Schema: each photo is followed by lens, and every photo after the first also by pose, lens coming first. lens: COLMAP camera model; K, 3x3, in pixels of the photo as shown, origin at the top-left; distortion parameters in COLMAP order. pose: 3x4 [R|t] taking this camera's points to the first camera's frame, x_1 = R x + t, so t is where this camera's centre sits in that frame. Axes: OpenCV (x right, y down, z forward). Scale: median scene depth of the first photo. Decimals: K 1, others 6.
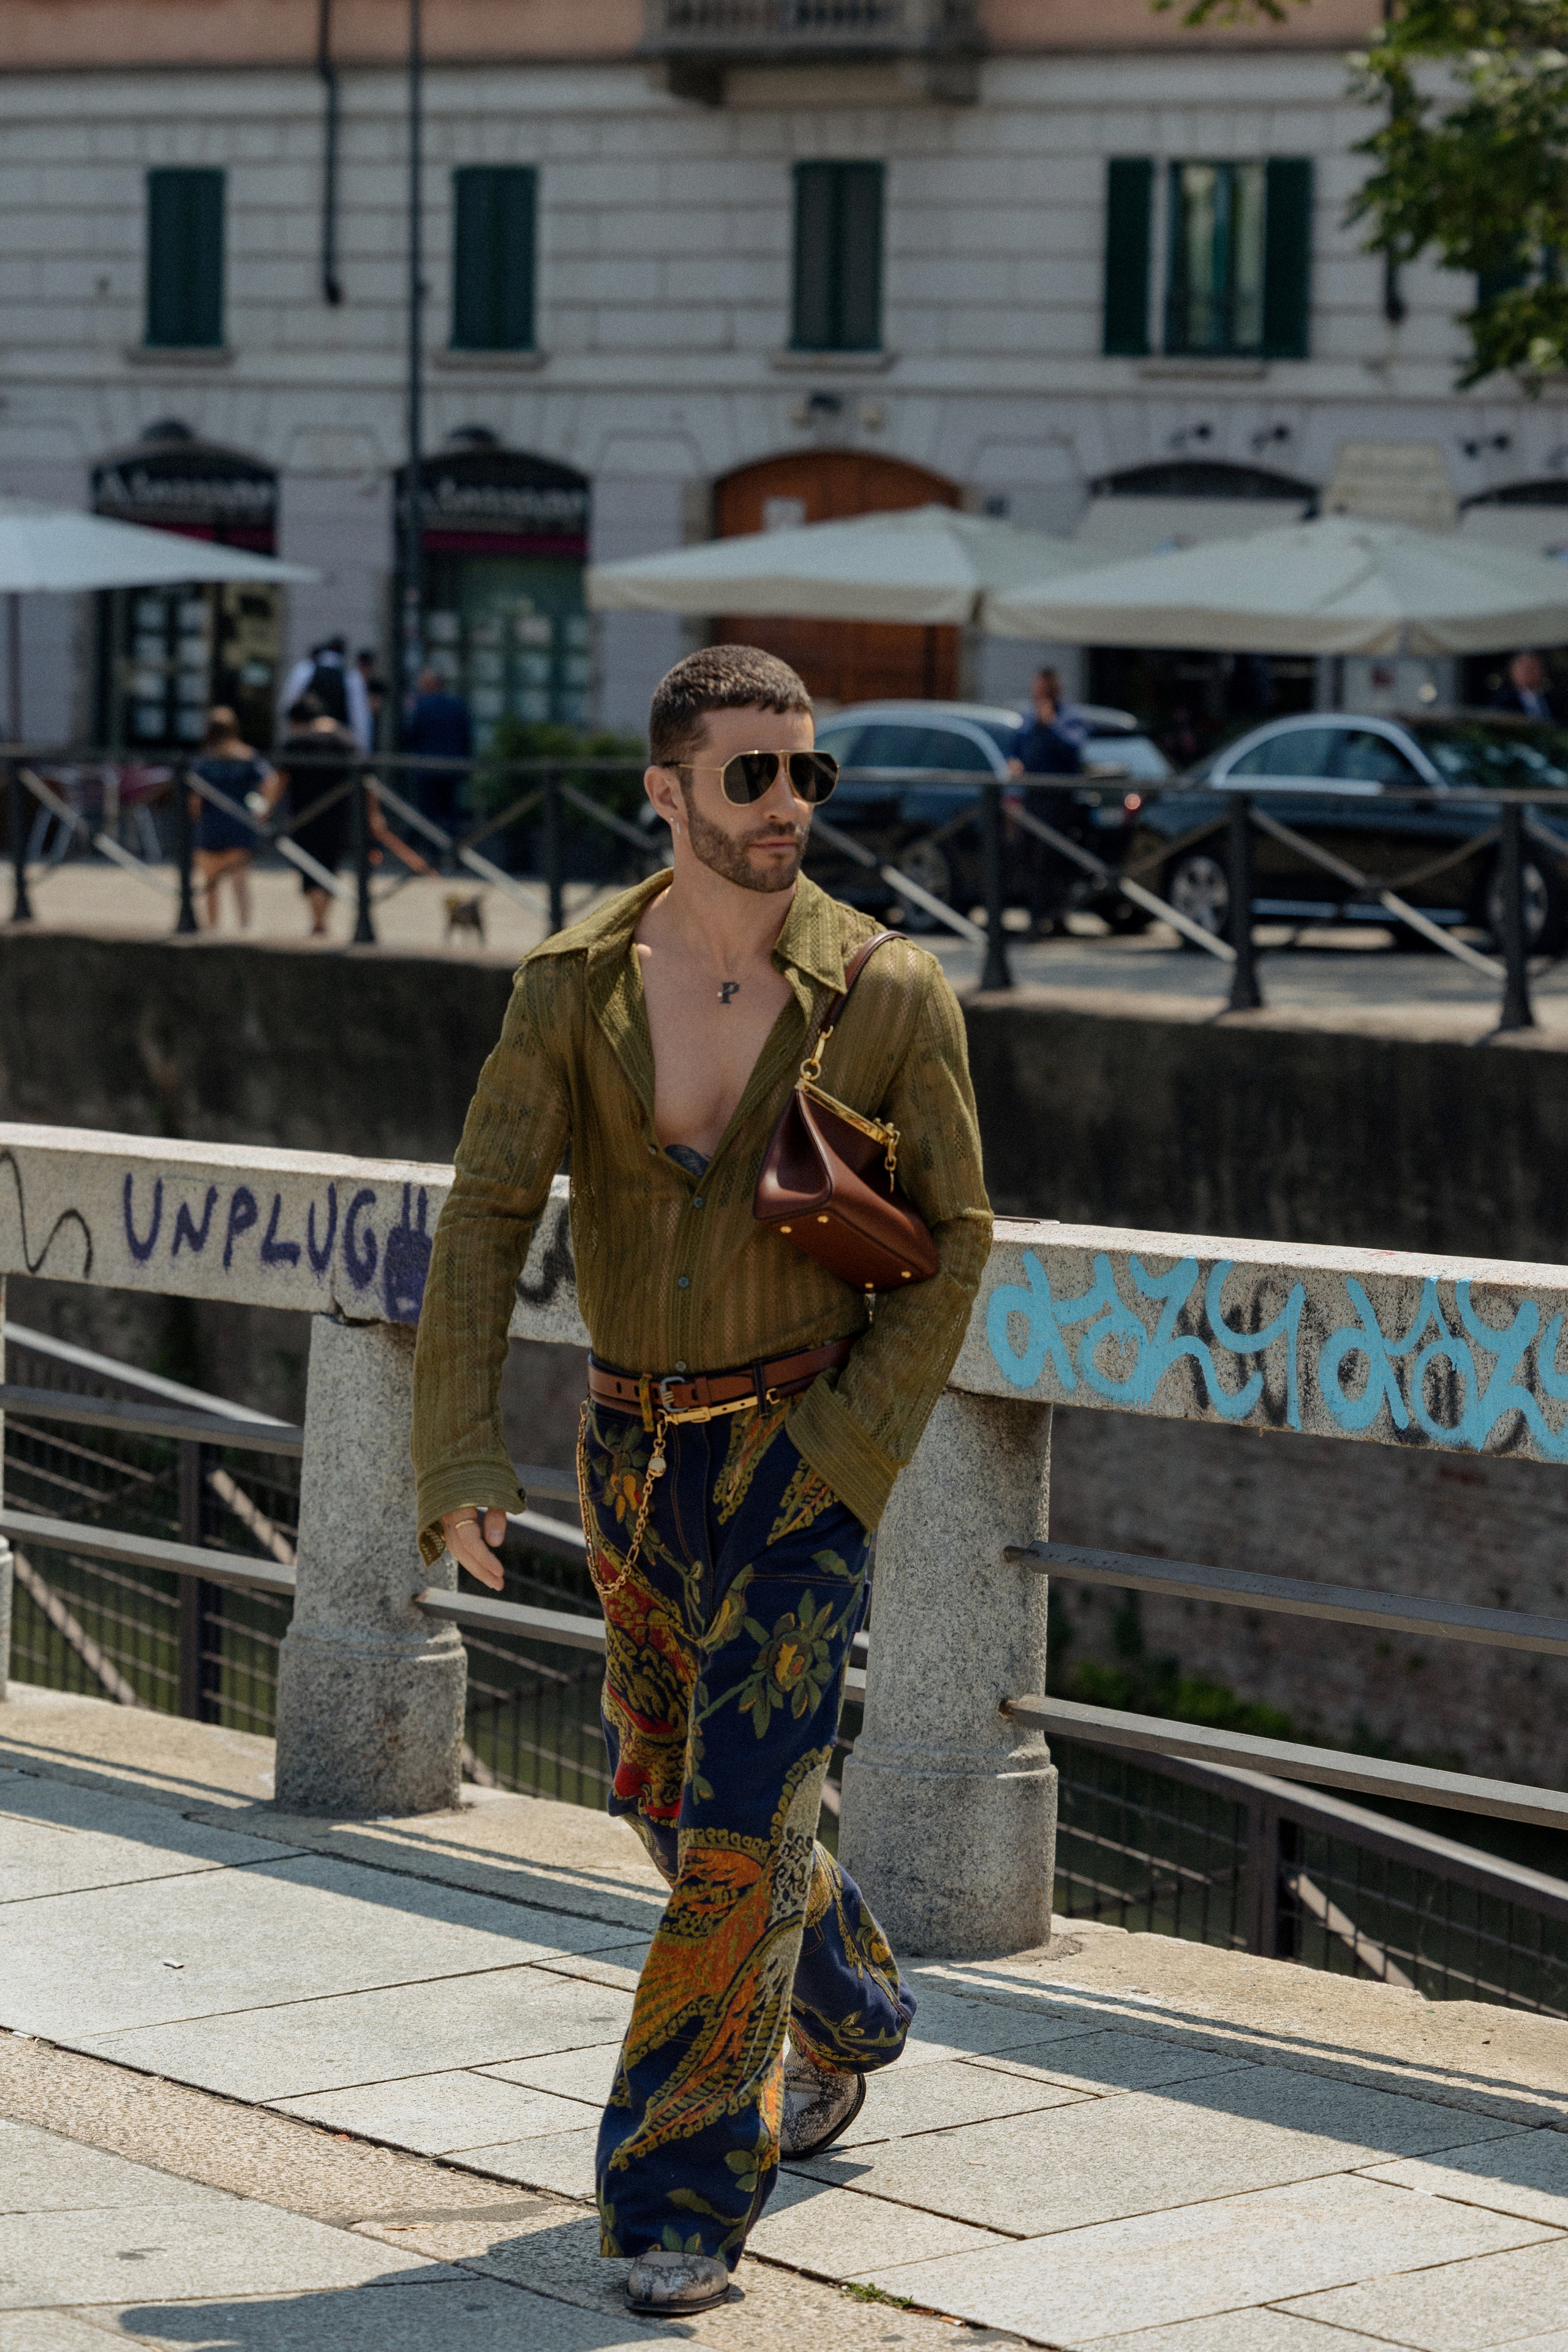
lens RADIAL K [[7652.5, 0, 784.0], [0, 7652.5, 1176.0], [0, 0, 1]] dist [-0.118766, -0.464030]
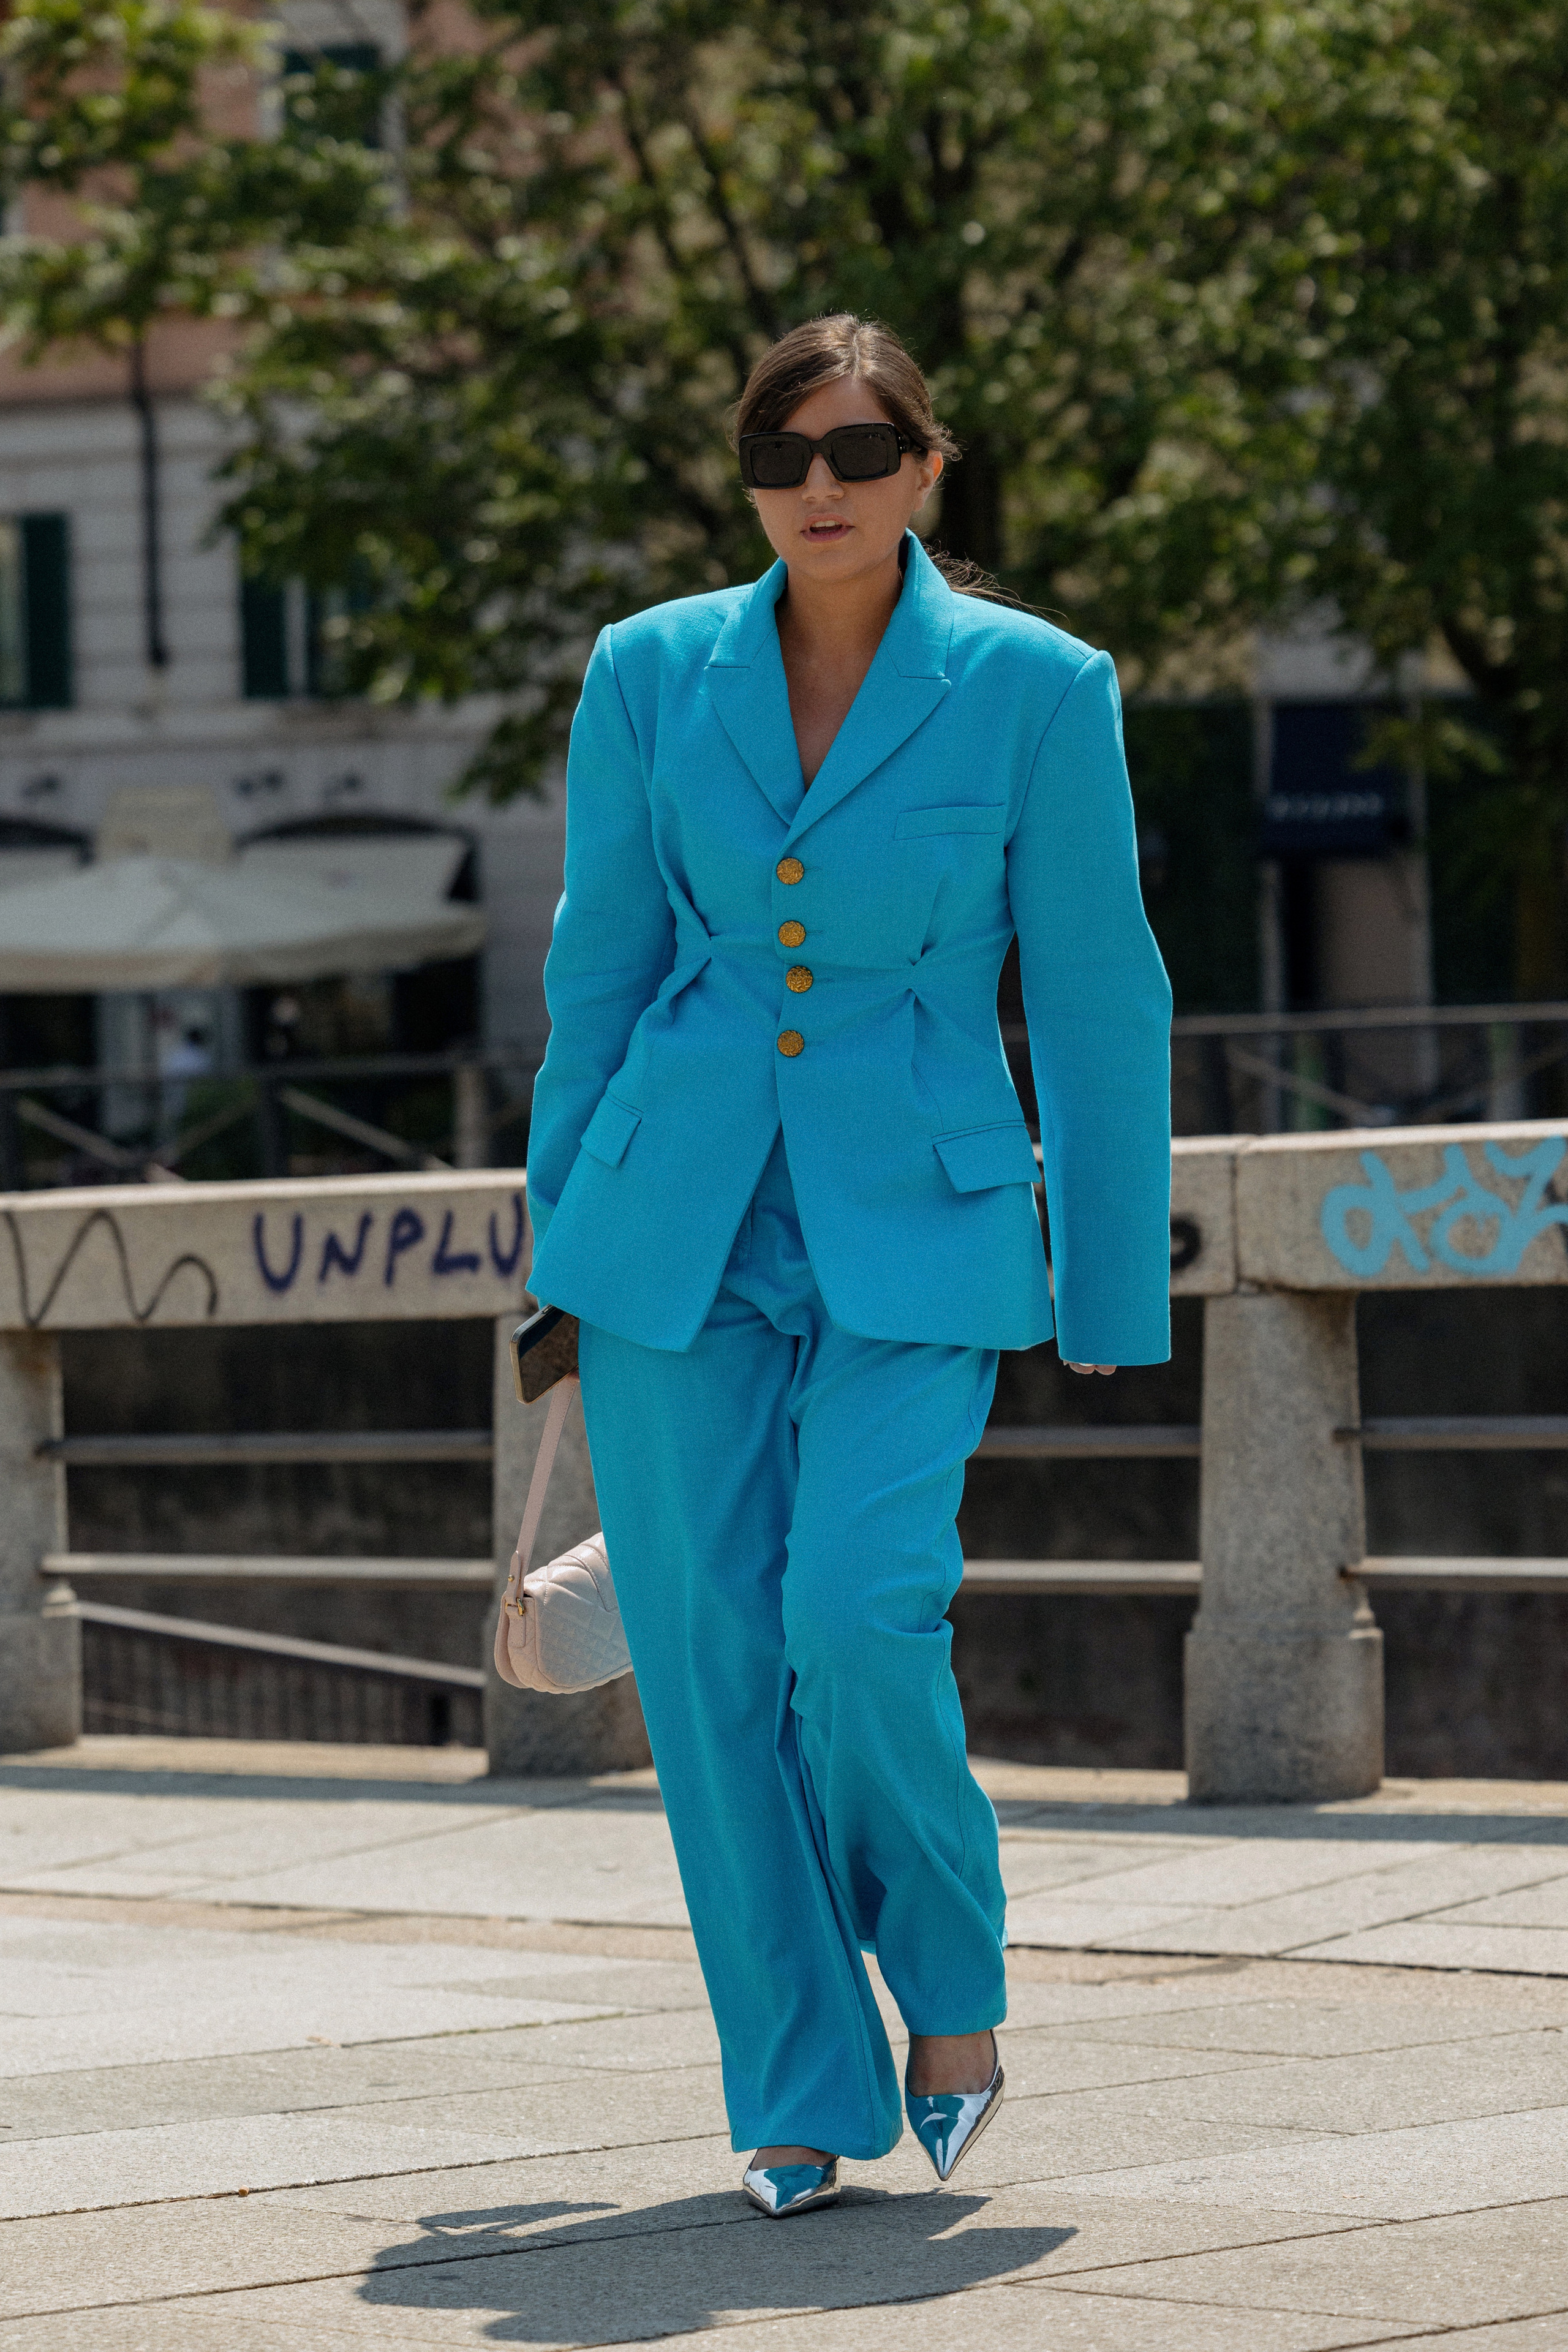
lens RADIAL K [[7652.5, 0, 784.0], [0, 7652.5, 1176.0], [0, 0, 1]] dist [-0.118766, -0.464030]
pose [[0.979657, -0.056535, 0.192550, -0.222347], [0.066668, 0.996688, -0.046556, 0.049818], [-0.189280, 0.058445, 0.980182, -0.060295]]
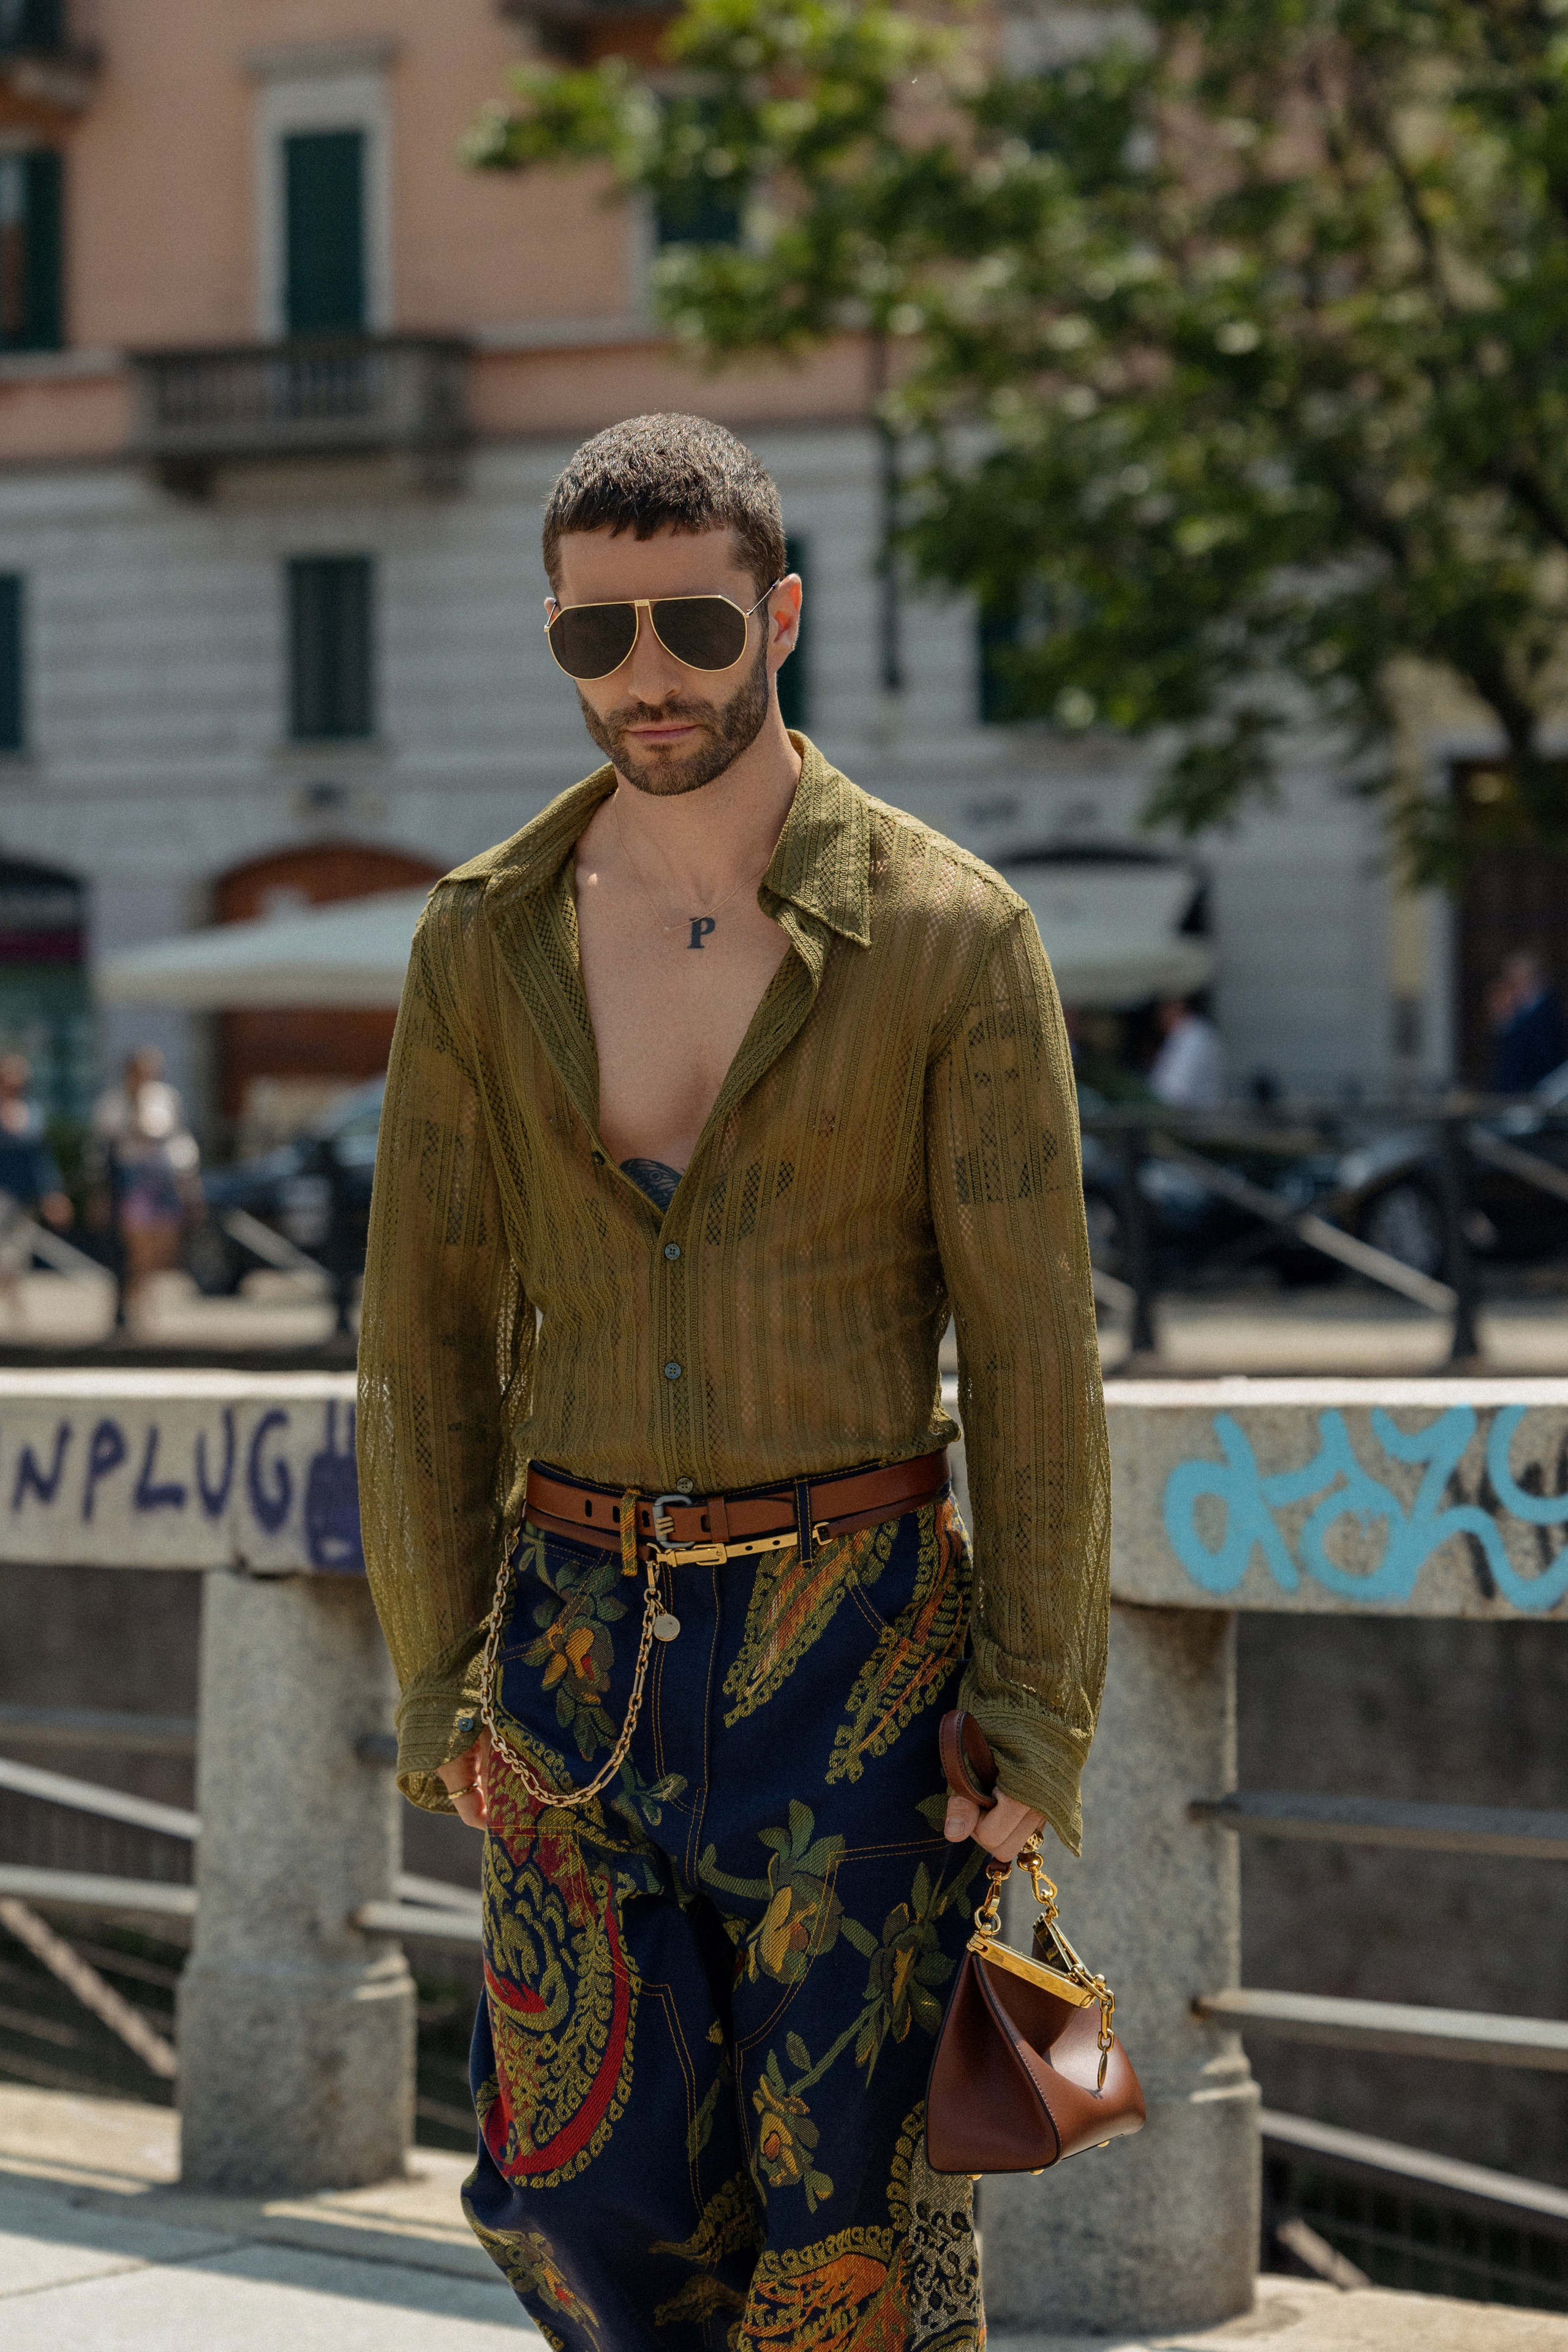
lens RADIAL K [[7386.6, 0, 857.2], [0, 7386.6, 1177.4], [0, 0, 1]] dist [-0.281633, 2.929288]
pose [[0.995716, -0.034947, 0.085603, -0.056883], [0.039624, 0.997778, -0.053557, 0.020477], [-0.083541, 0.056719, 0.994889, 0.217924]]
